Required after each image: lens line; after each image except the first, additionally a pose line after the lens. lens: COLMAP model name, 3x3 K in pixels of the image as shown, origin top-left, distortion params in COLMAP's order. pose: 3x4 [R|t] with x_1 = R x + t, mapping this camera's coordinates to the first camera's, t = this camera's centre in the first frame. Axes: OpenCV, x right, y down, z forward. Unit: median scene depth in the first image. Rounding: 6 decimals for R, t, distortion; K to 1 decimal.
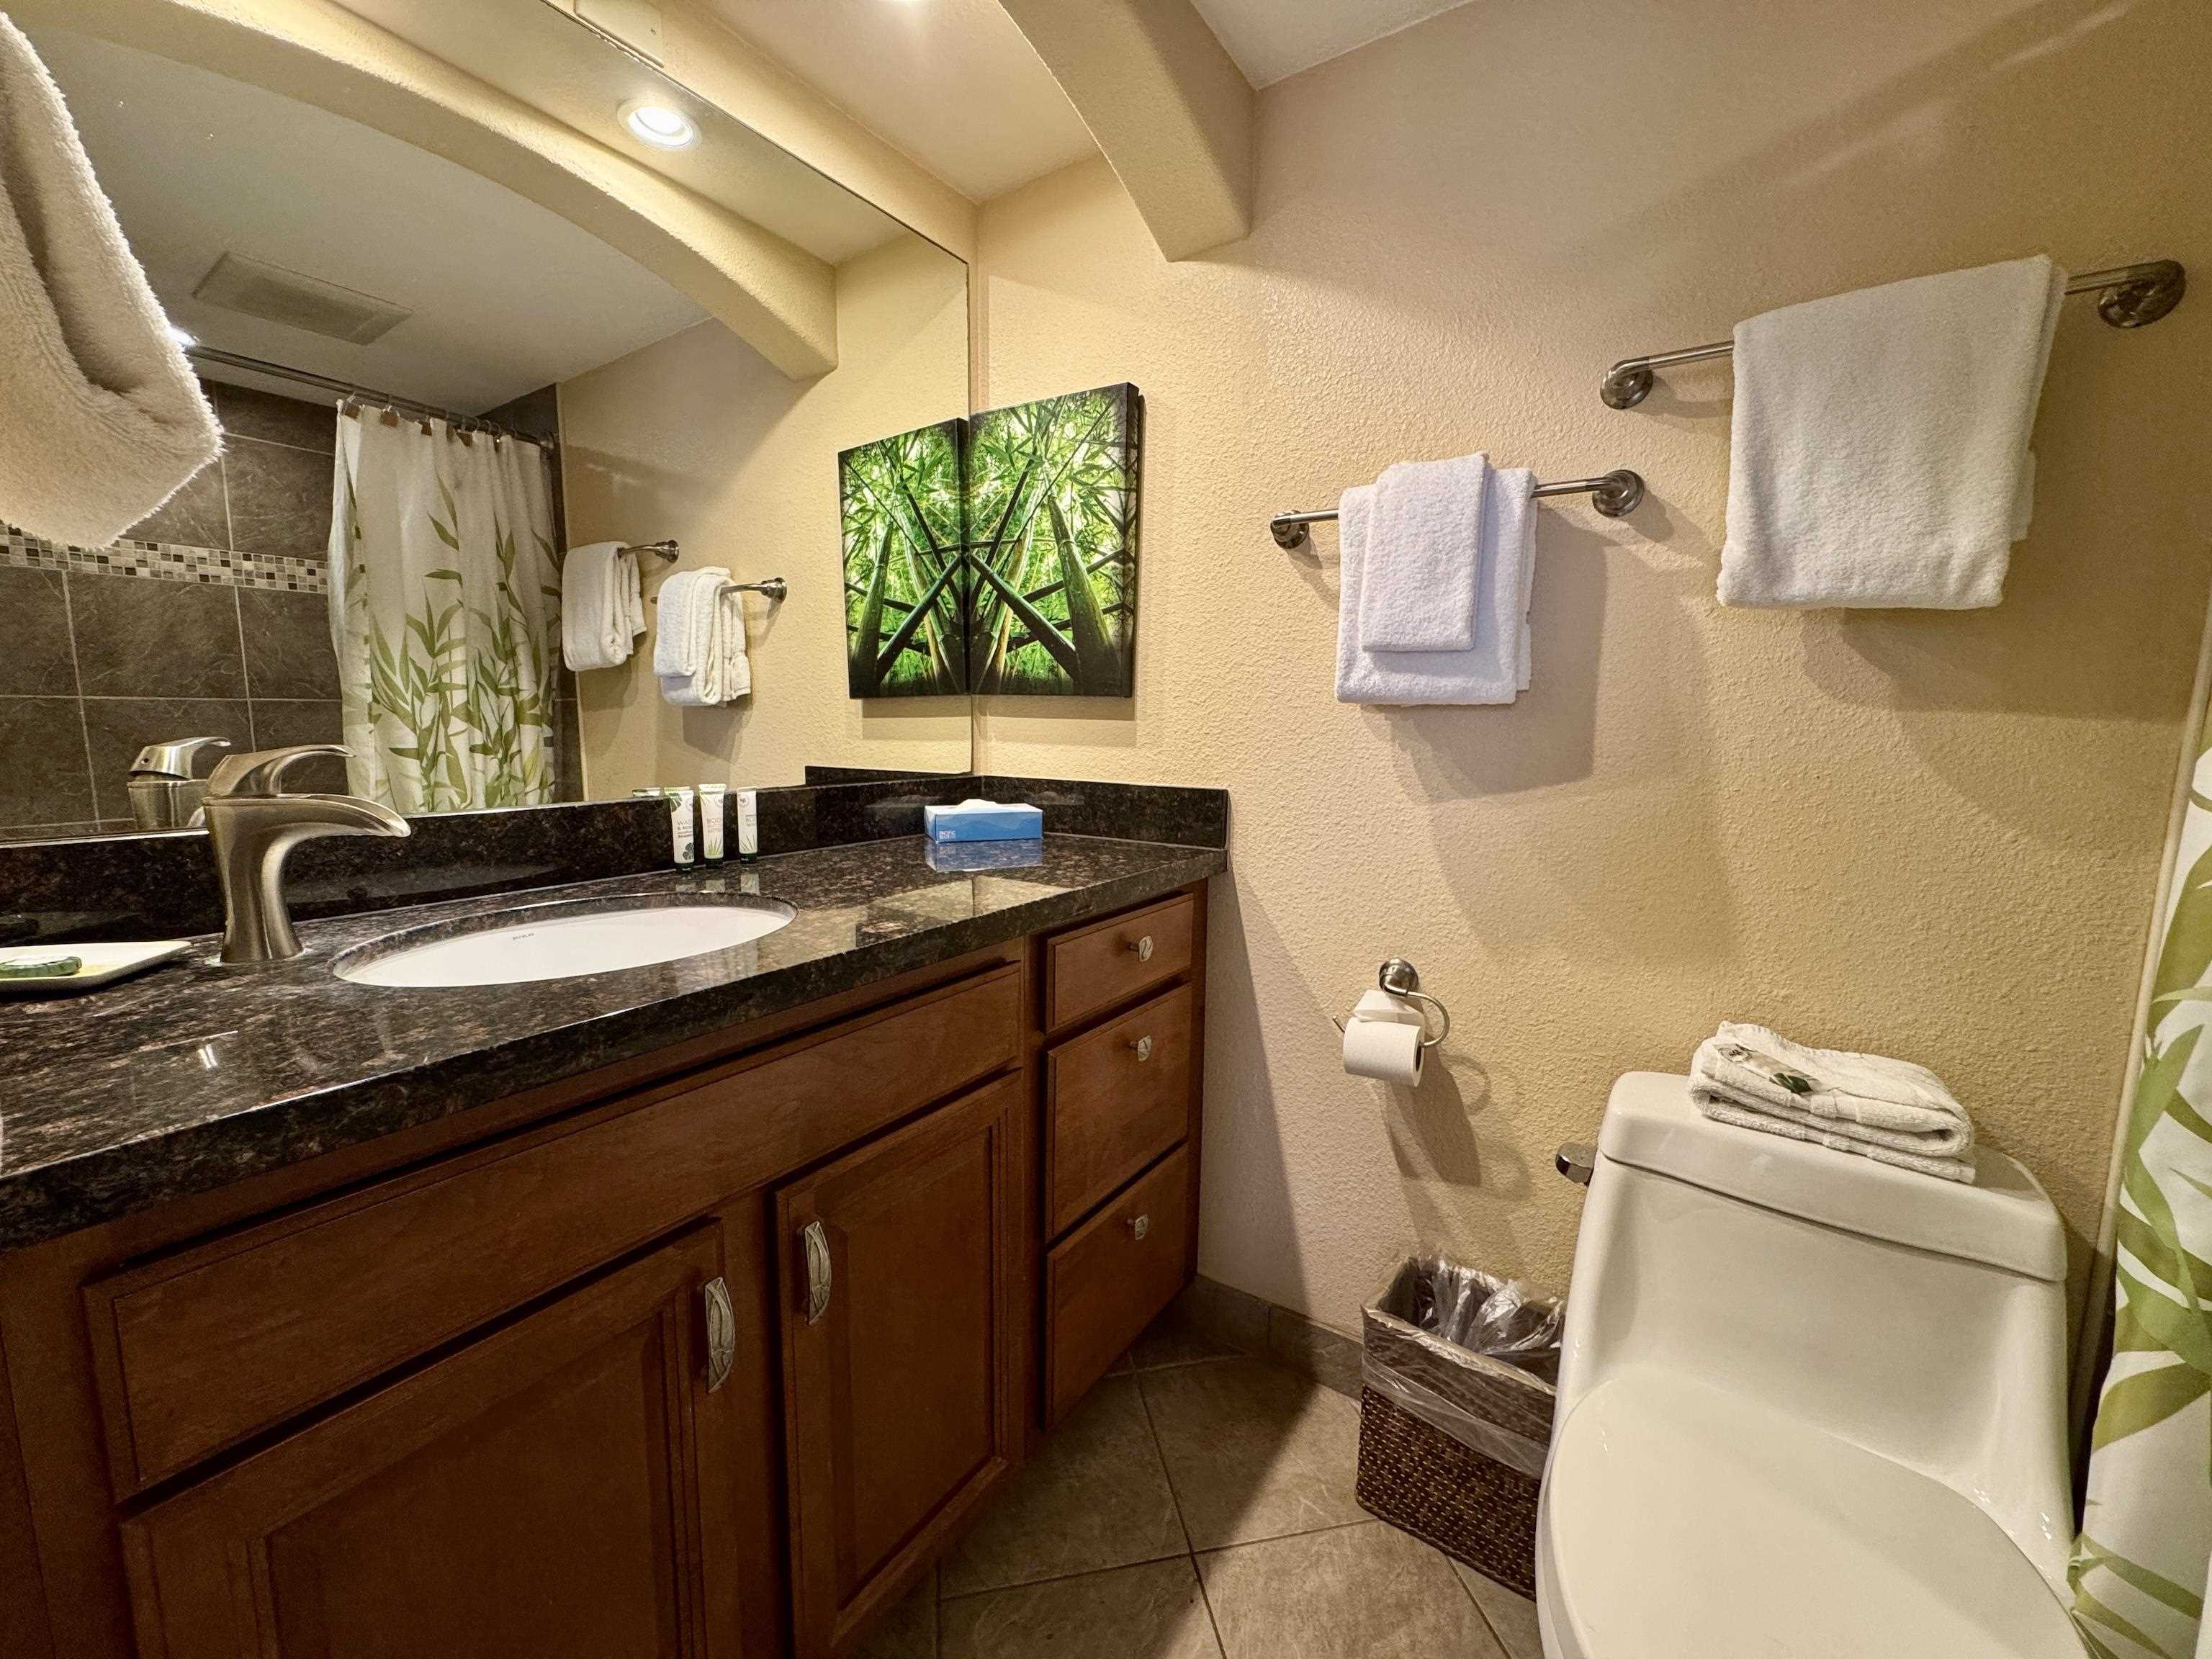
lens RADIAL K [[883.8, 0, 1107.3], [0, 883.8, 829.1], [0, 0, 1]] dist [-0.004635, 0.001154]
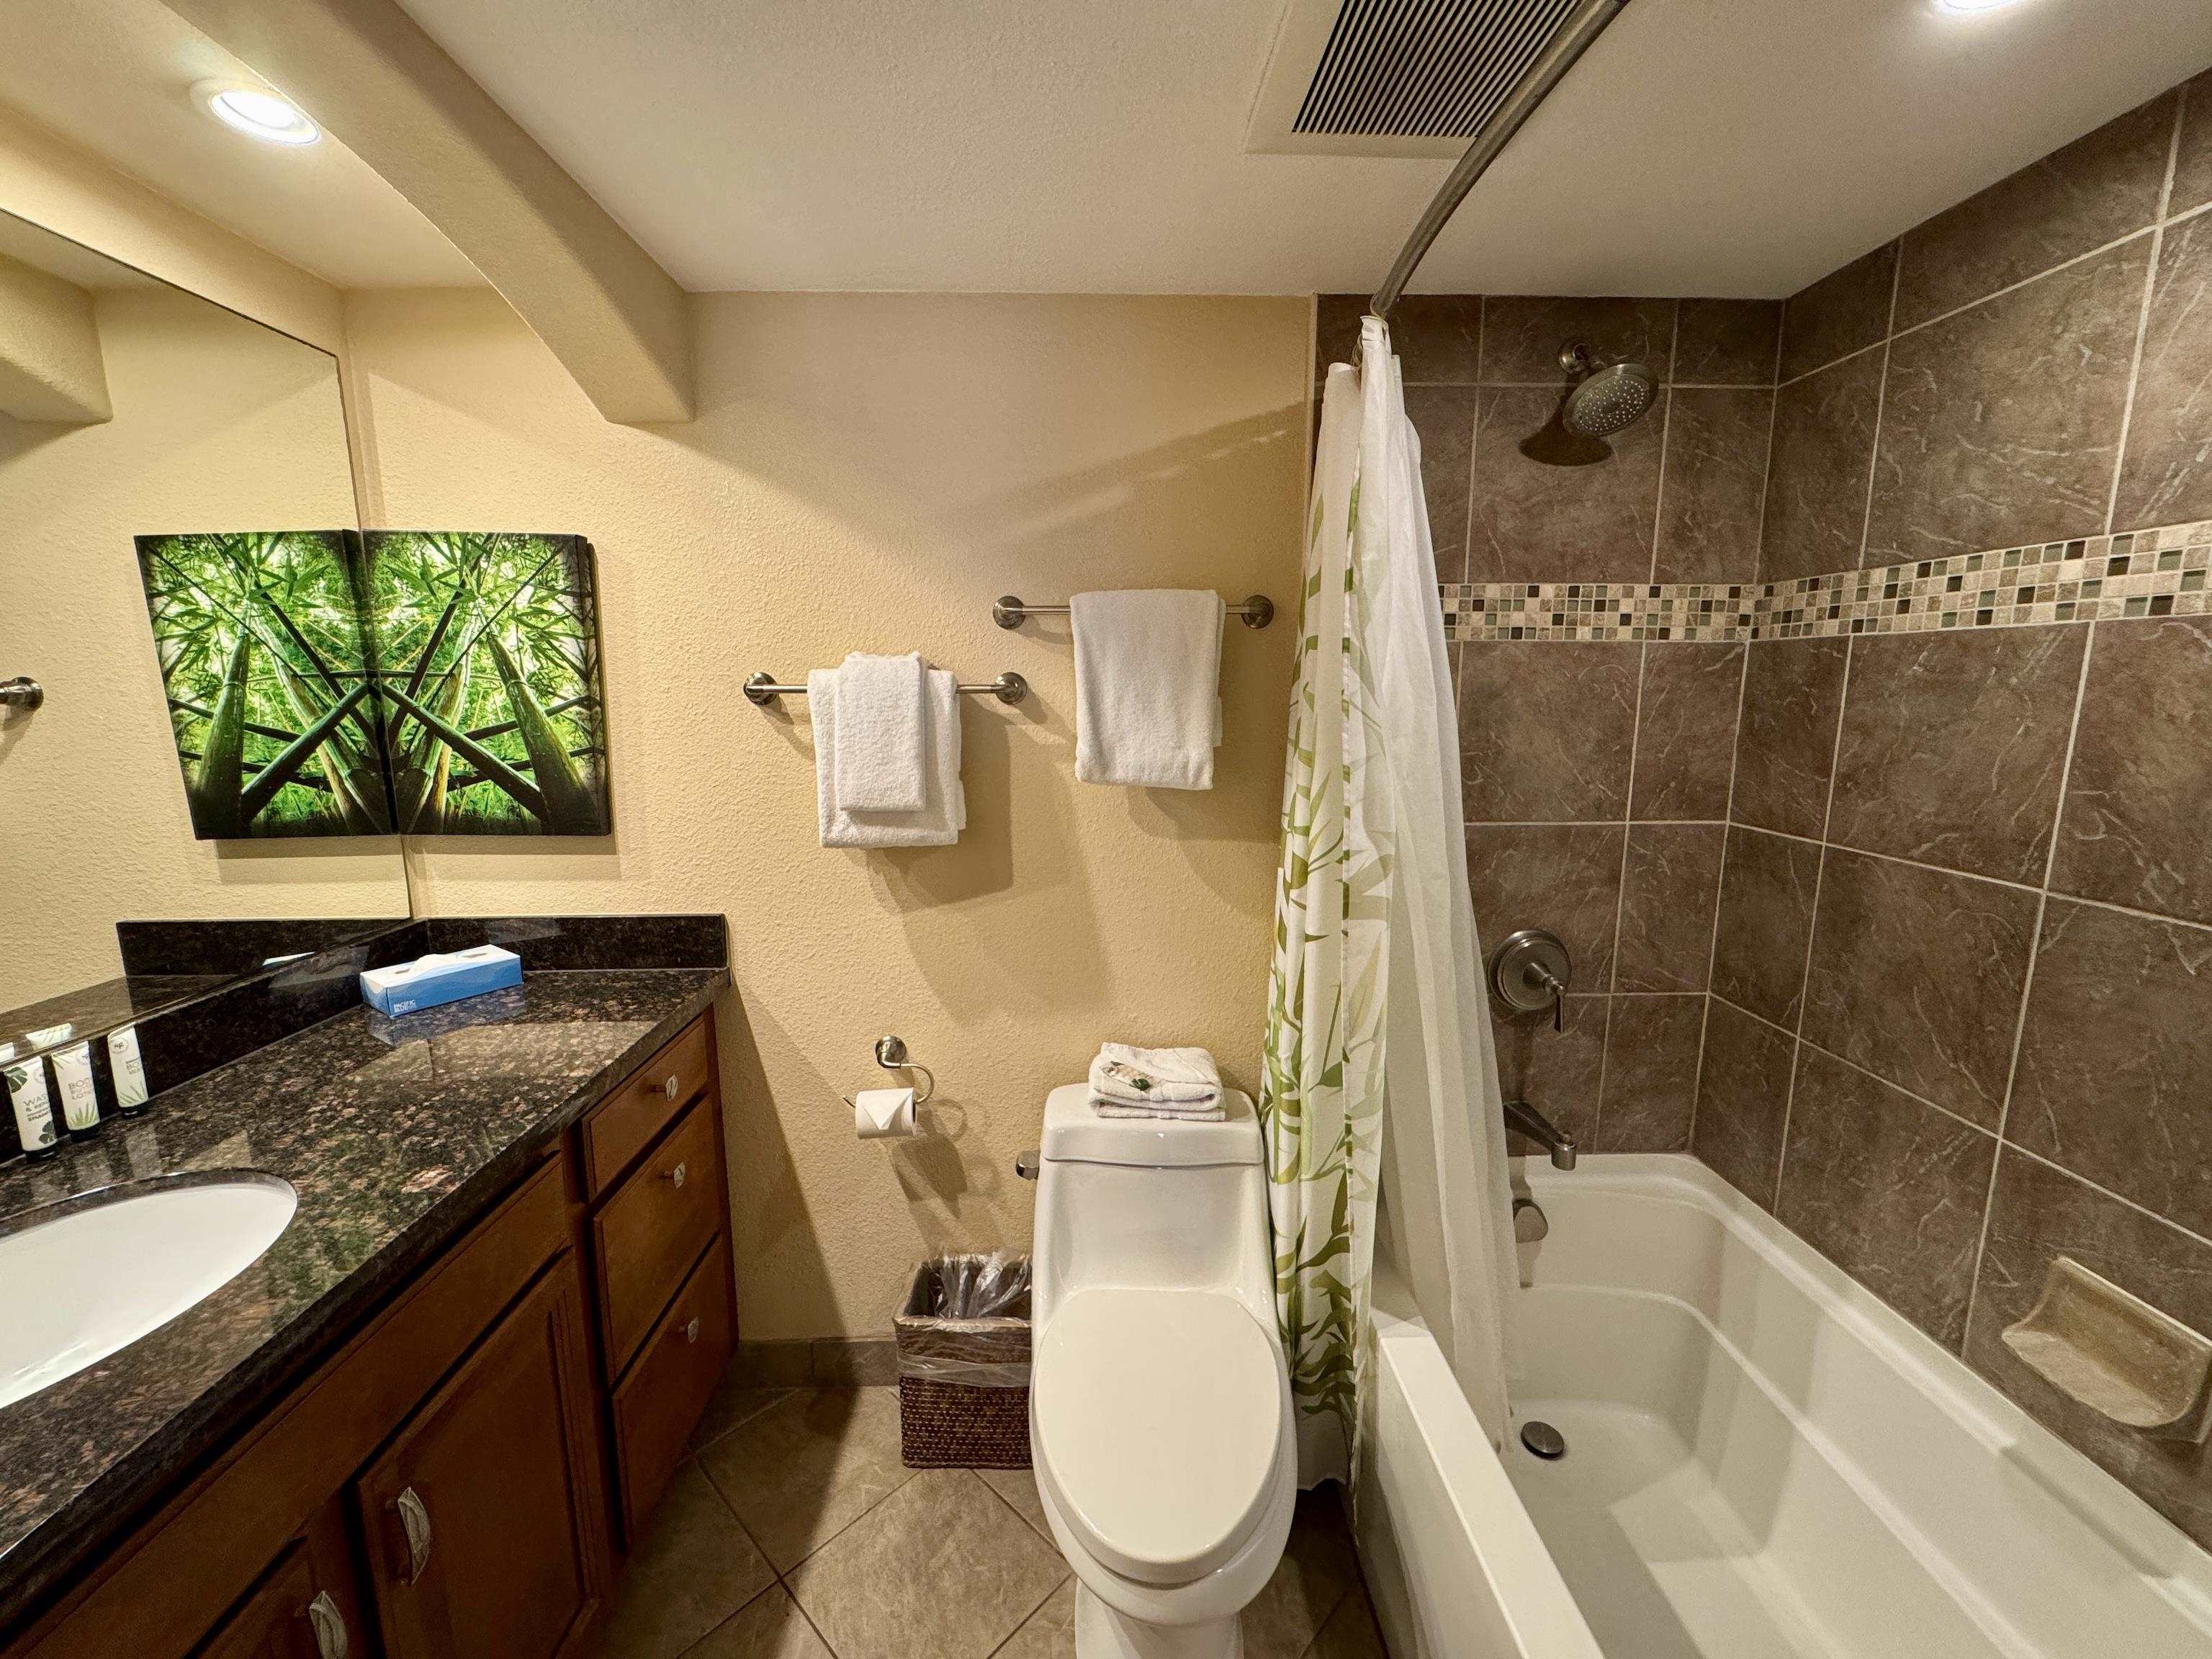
lens RADIAL K [[883.8, 0, 1107.8], [0, 883.8, 825.8], [0, 0, 1]] dist [-0.004635, 0.001154]
pose [[0.814102, -0.106065, 0.570953, -0.106302], [0.084880, 0.994353, 0.063692, -0.211826], [-0.574485, -0.003389, 0.818508, -0.210211]]
